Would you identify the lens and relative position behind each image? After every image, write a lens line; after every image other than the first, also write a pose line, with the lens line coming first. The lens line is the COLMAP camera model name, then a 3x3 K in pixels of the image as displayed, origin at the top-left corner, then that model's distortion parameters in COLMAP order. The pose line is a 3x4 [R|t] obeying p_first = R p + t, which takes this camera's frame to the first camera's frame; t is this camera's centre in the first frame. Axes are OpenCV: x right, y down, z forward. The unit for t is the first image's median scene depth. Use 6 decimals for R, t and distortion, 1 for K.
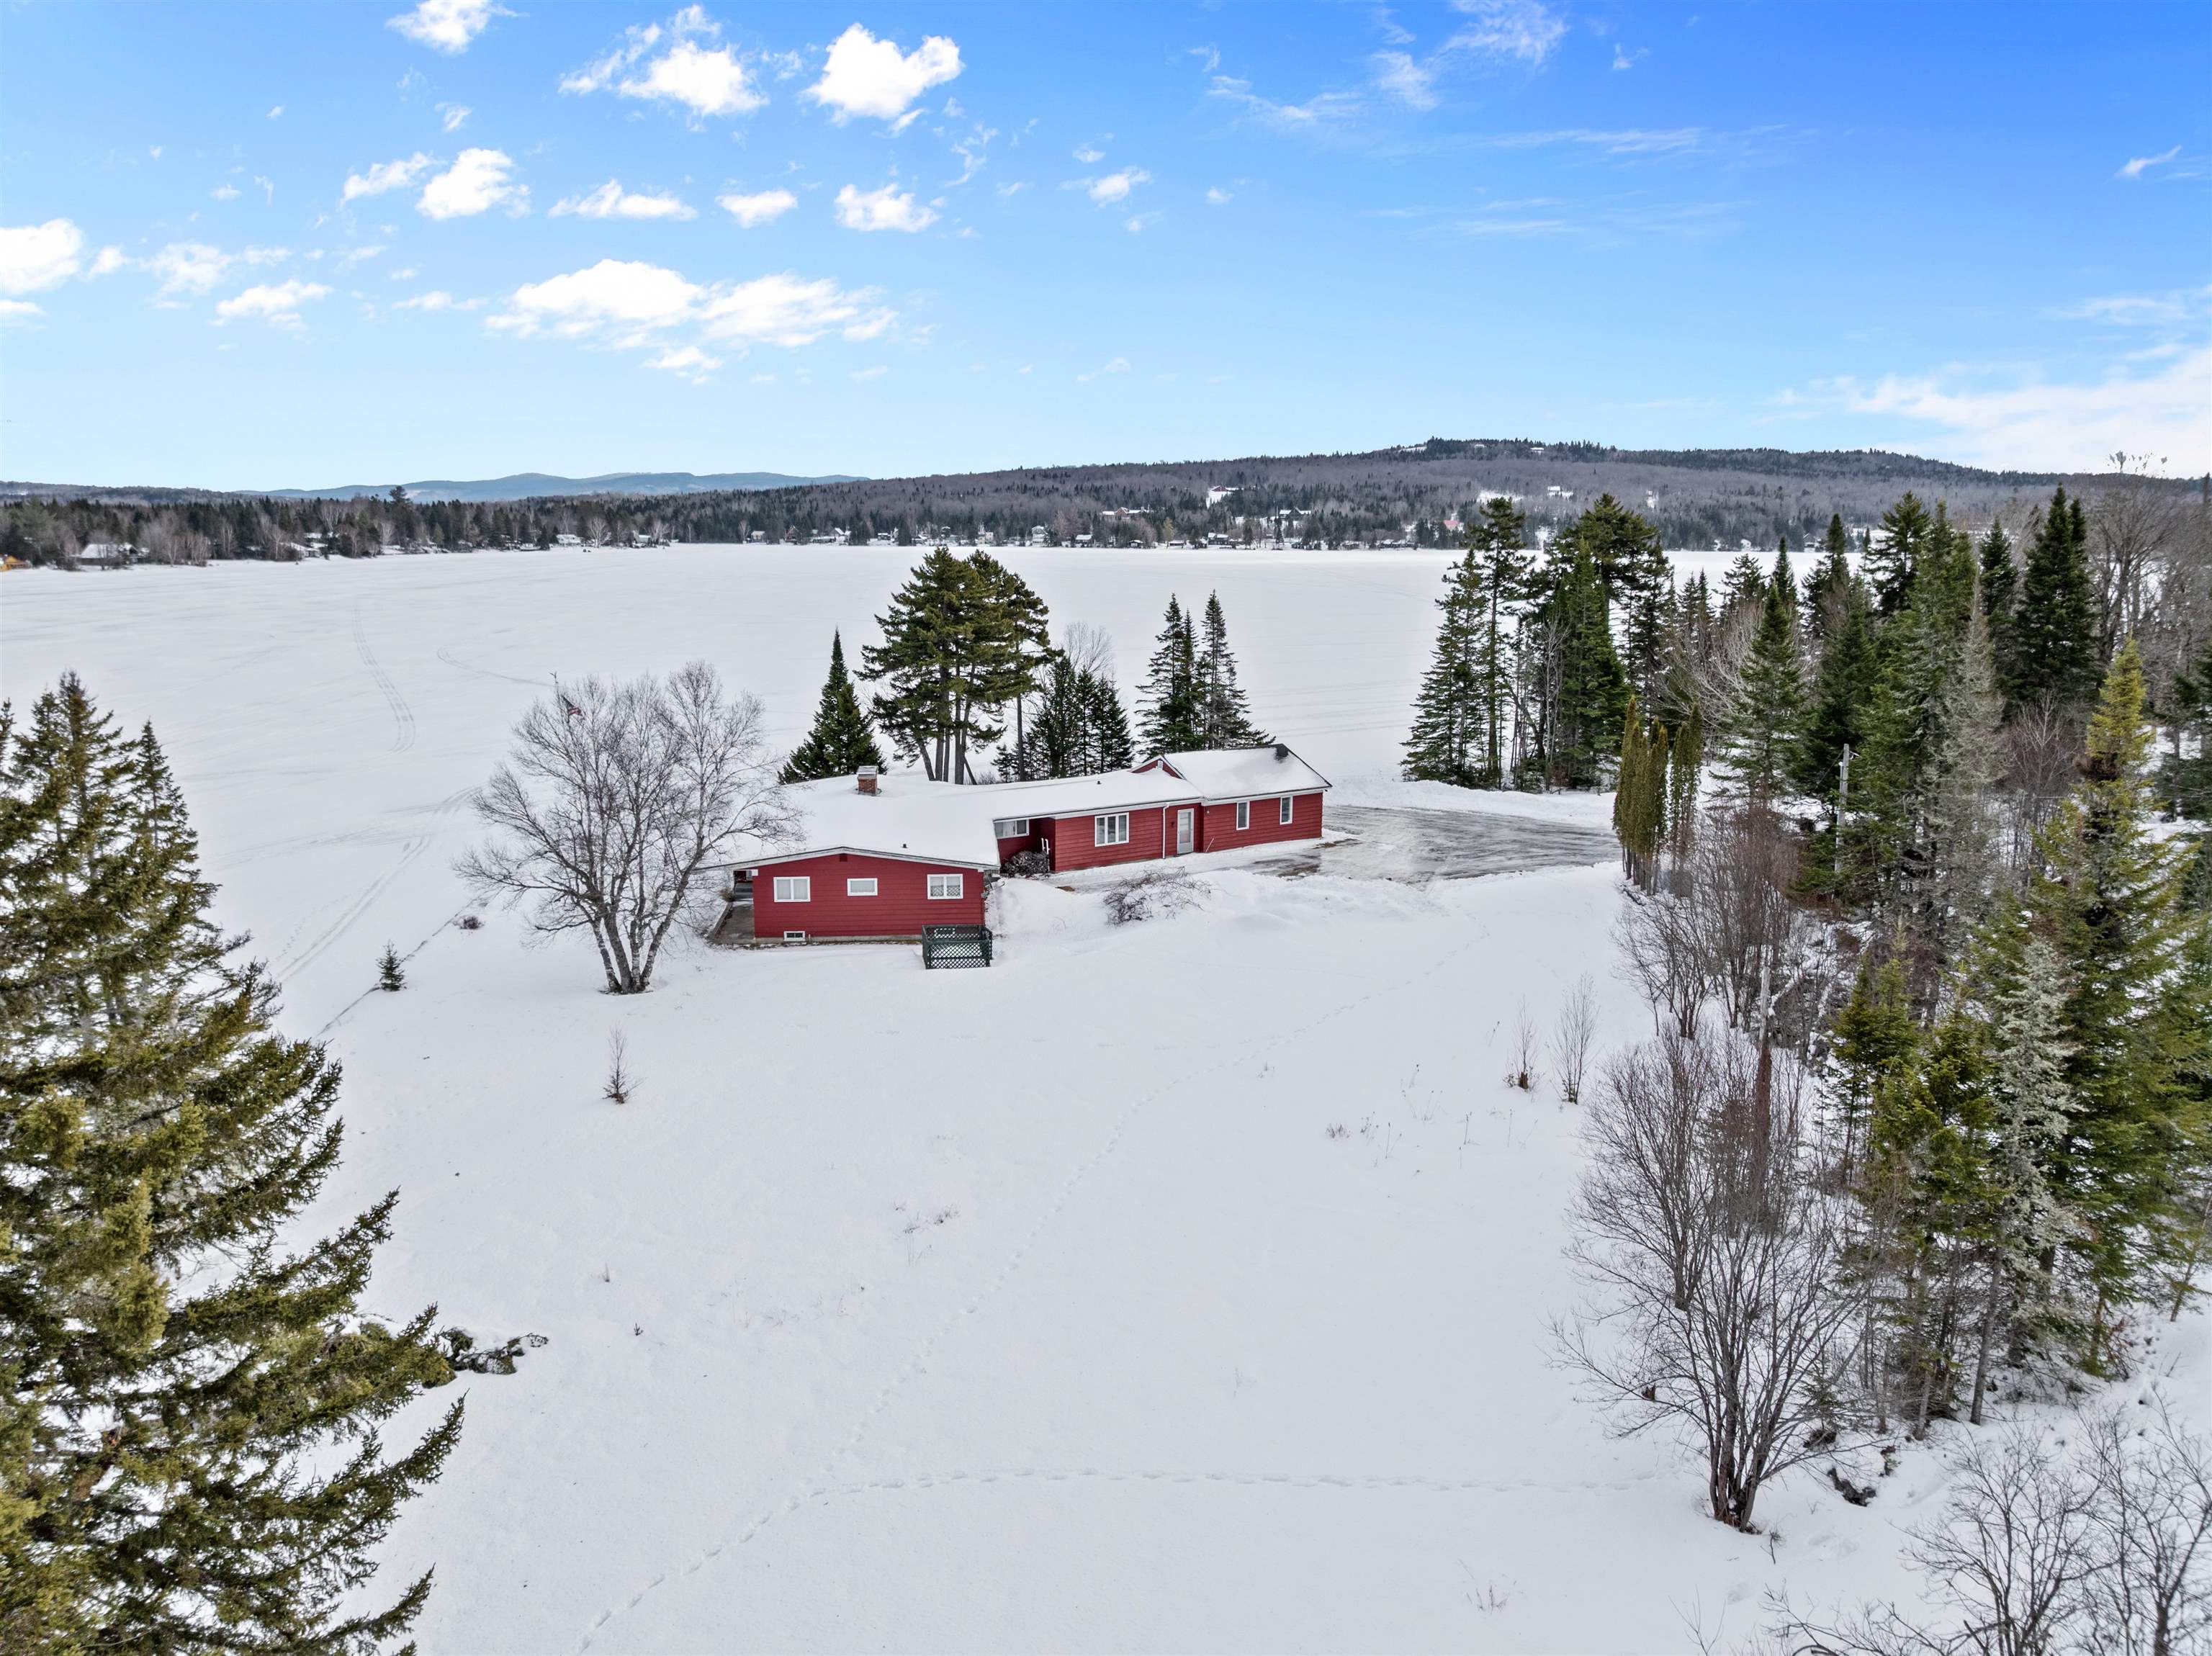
lens RADIAL K [[1553.9, 0, 1115.3], [0, 1553.9, 817.5], [0, 0, 1]] dist [-0.030060, -0.016137]
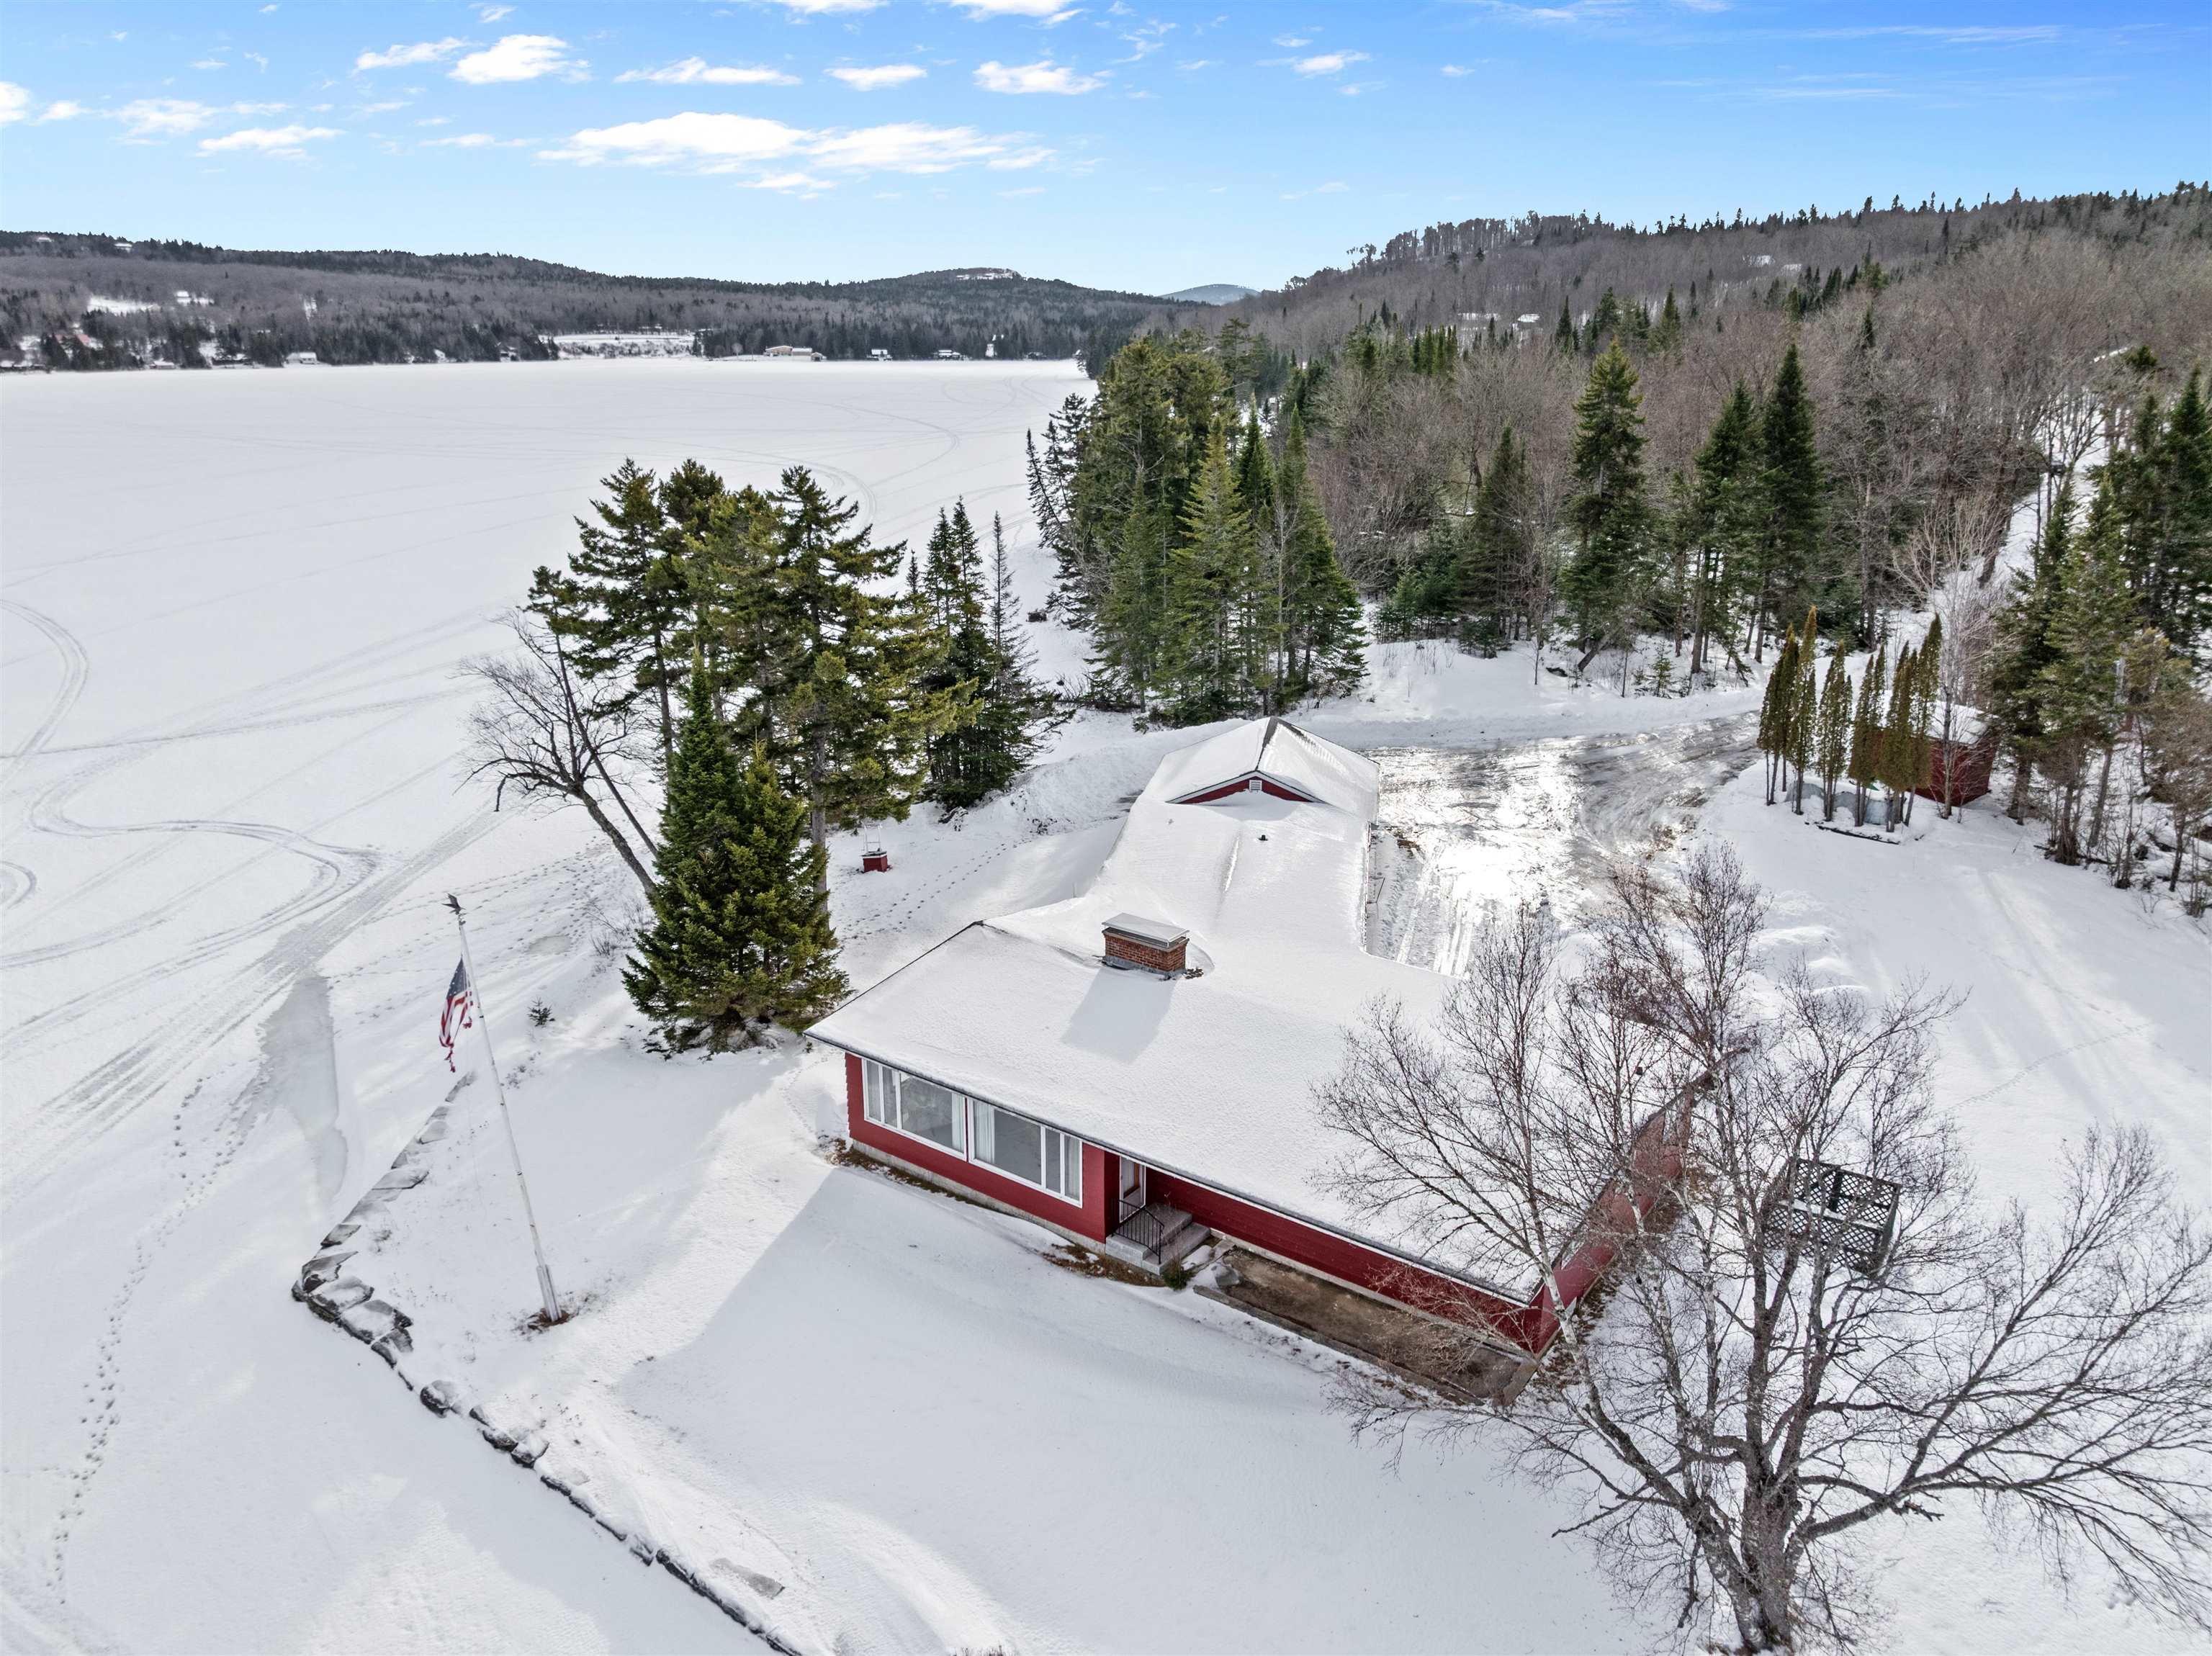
lens RADIAL K [[1557.7, 0, 1116.3], [0, 1557.7, 815.6], [0, 0, 1]] dist [-0.053734, 0.024705]
pose [[0.674761, -0.221166, 0.704119, -0.039845], [0.136162, 0.974971, 0.175757, -0.012114], [-0.725367, -0.022720, 0.687987, 0.048914]]
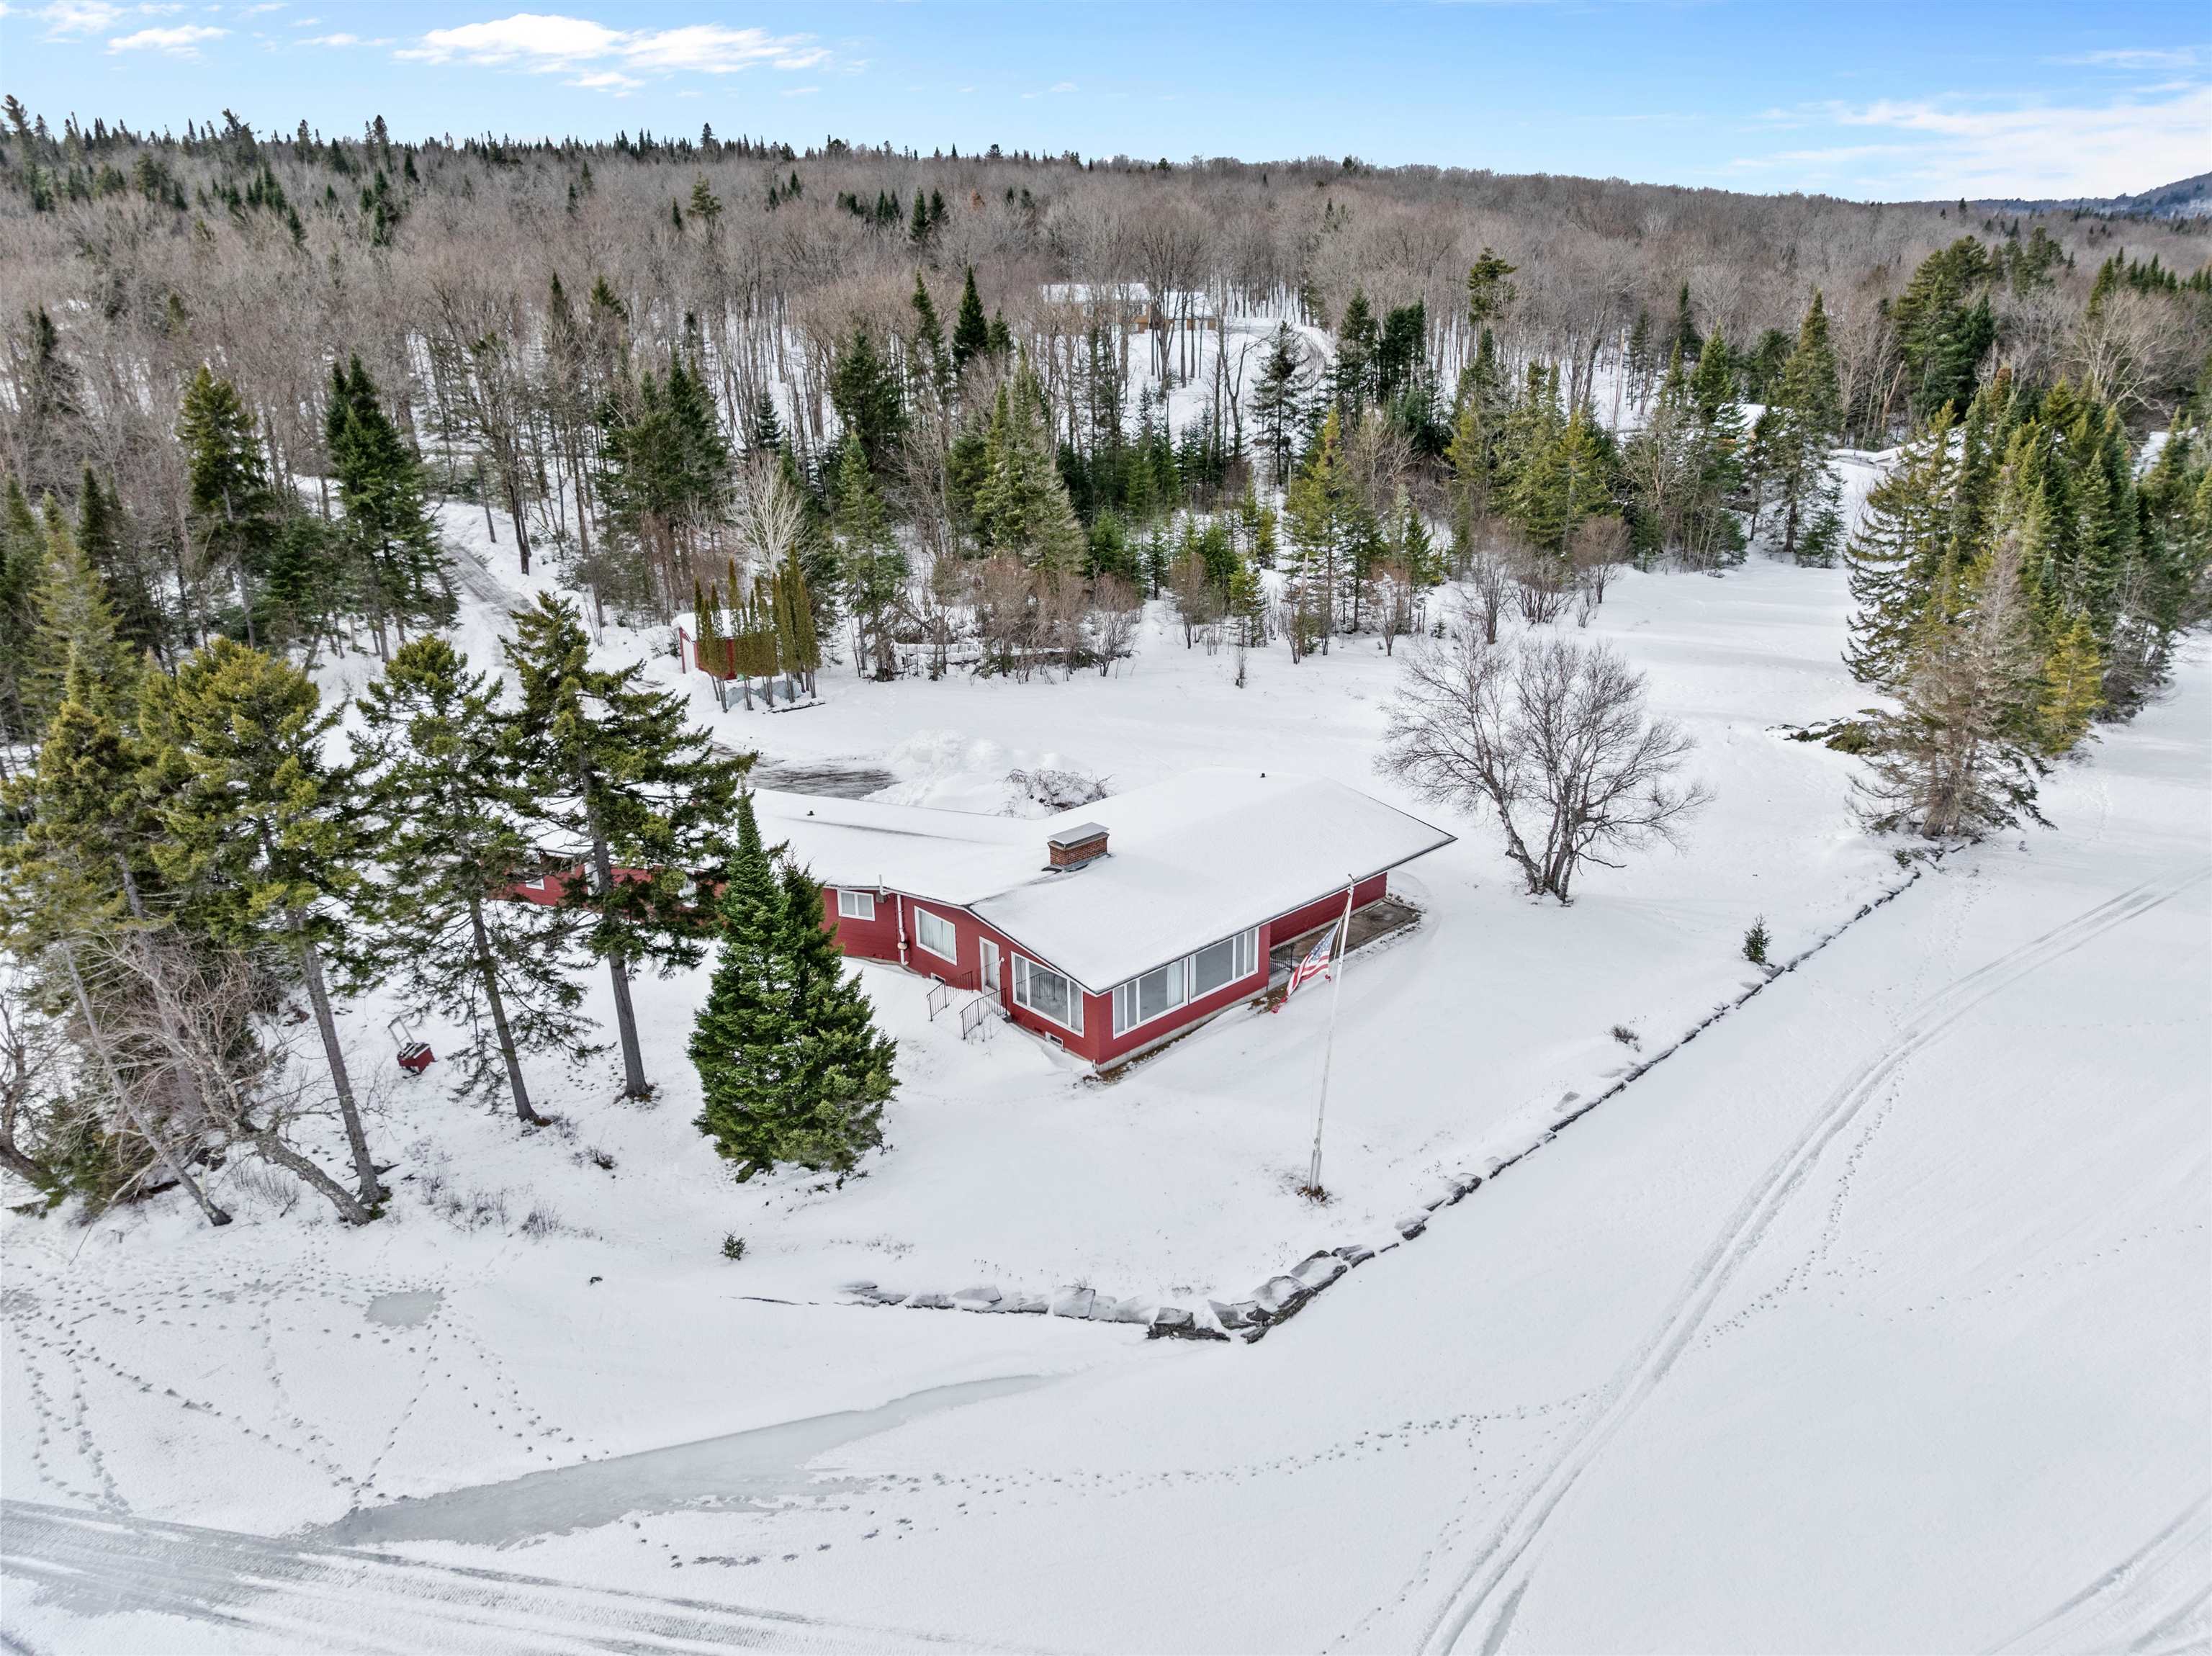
lens RADIAL K [[1559.6, 0, 1114.2], [0, 1559.6, 817.0], [0, 0, 1]] dist [-0.054431, 0.025762]
pose [[-0.612932, -0.266264, 0.743921, -0.053040], [0.151184, 0.884594, 0.441177, -0.026489], [-0.775537, 0.382880, -0.501941, 0.101664]]
